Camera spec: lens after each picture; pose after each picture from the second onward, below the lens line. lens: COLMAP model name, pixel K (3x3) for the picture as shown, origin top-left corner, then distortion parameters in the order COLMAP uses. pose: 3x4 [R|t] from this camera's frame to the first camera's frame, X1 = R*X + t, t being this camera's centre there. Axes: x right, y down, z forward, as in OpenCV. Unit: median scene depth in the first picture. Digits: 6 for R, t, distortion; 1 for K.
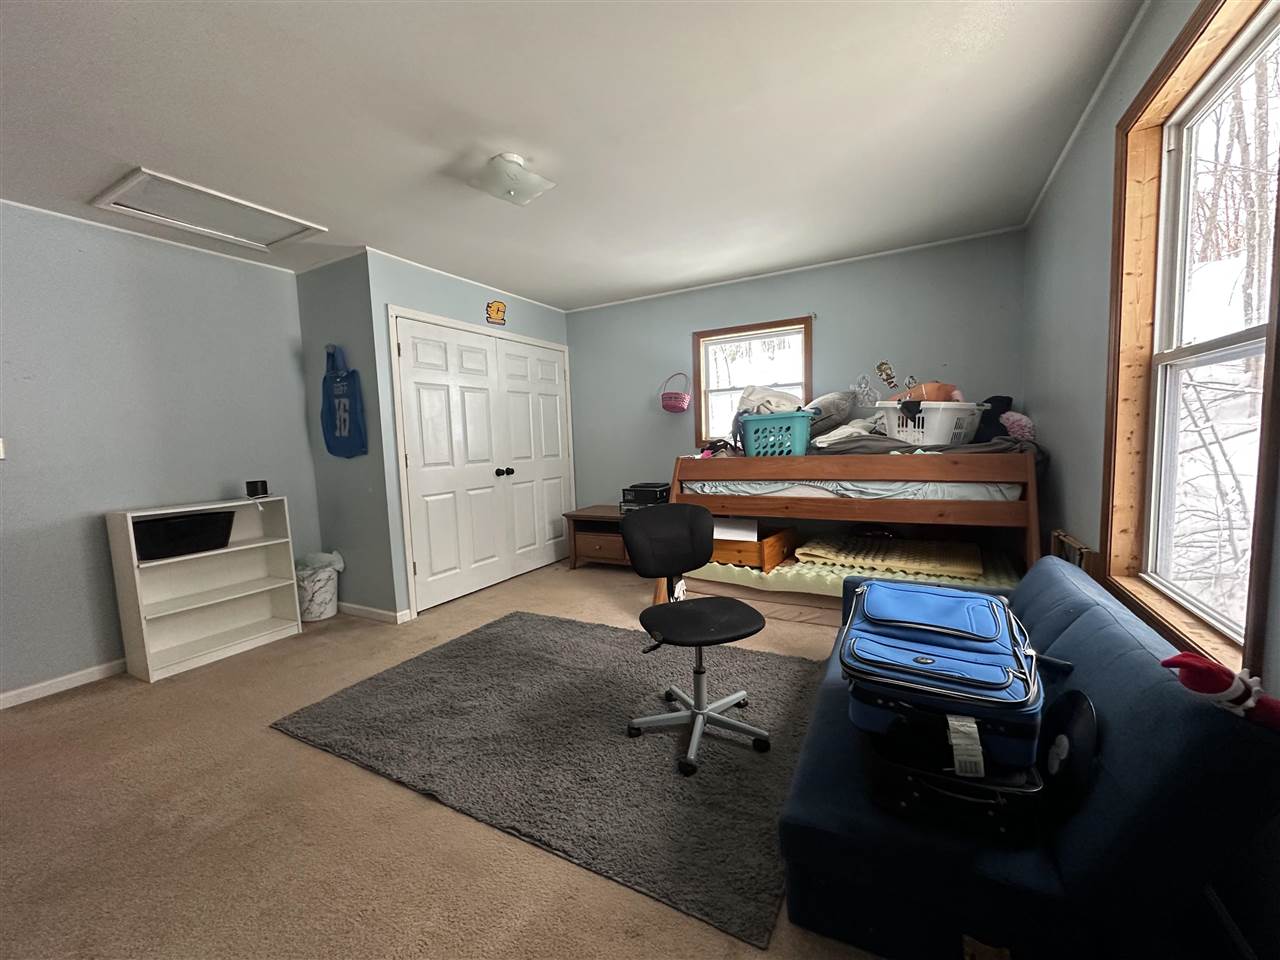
lens RADIAL K [[508.1, 0, 641.2], [0, 508.1, 481.3], [0, 0, 1]] dist [-0.004685, 0.000520]
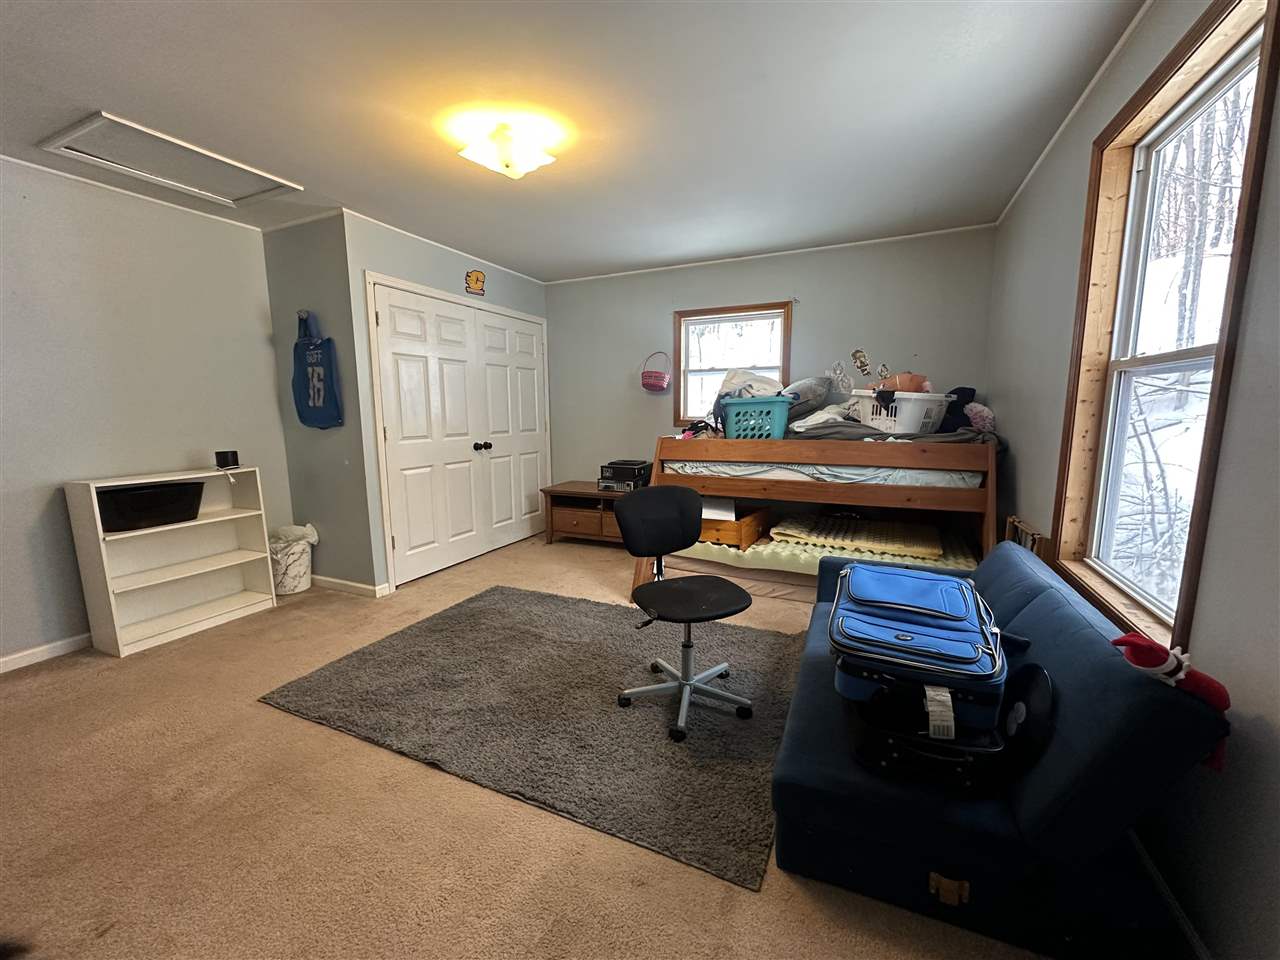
lens RADIAL K [[508.1, 0, 640.6], [0, 508.1, 480.9], [0, 0, 1]] dist [-0.004685, 0.000520]
pose [[0.997158, 0.020011, 0.072631, -0.050148], [-0.023879, 0.998321, 0.052774, -0.016091], [-0.071453, -0.054358, 0.995962, -0.021958]]
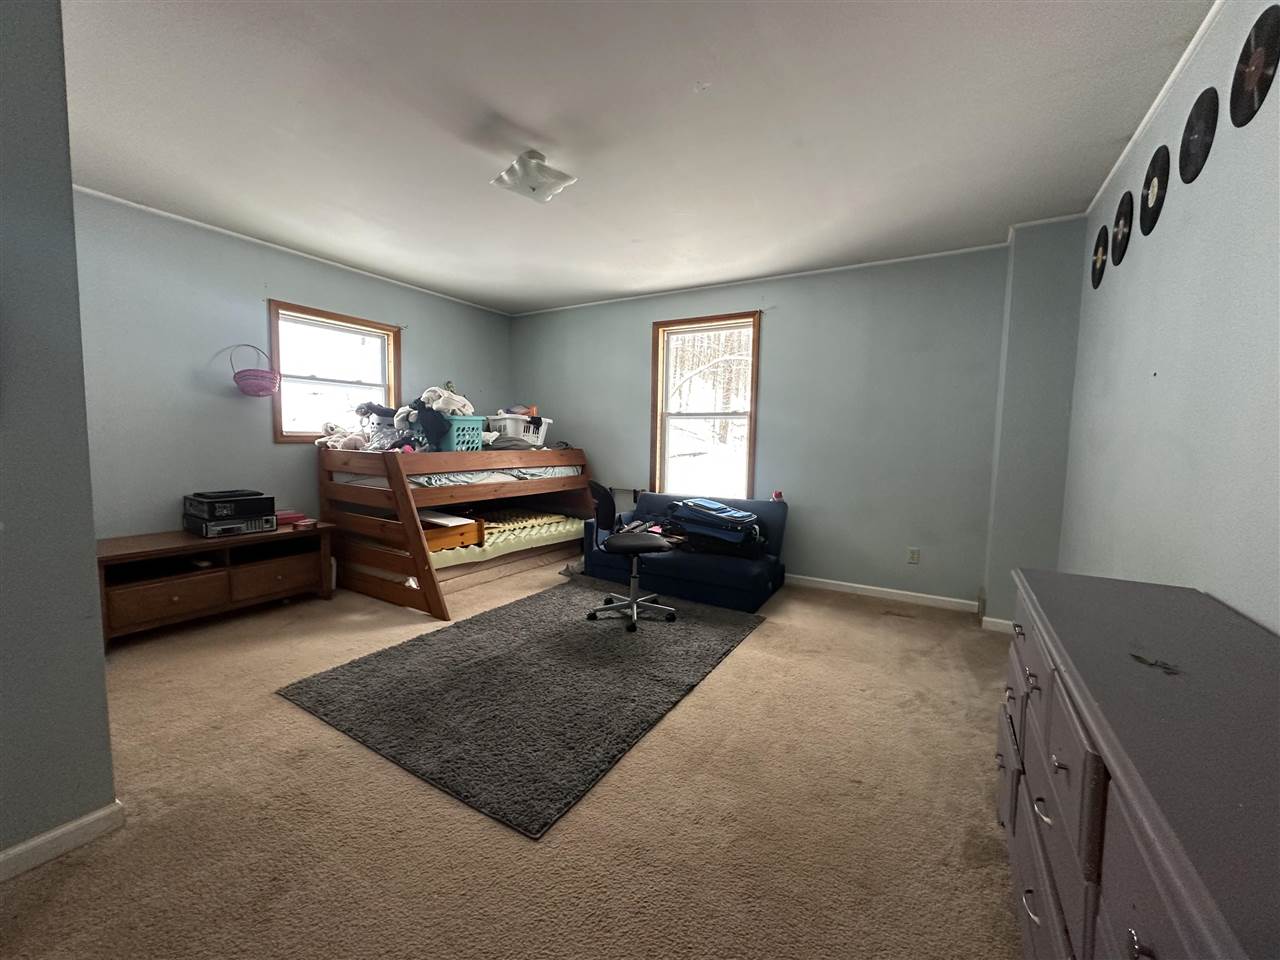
lens RADIAL K [[508.1, 0, 641.5], [0, 508.1, 479.2], [0, 0, 1]] dist [-0.004685, 0.000520]
pose [[0.042060, -0.038390, 0.998377, -1.119251], [0.069883, 0.996927, 0.035390, 0.003642], [-0.996668, 0.068281, 0.044614, 0.658443]]
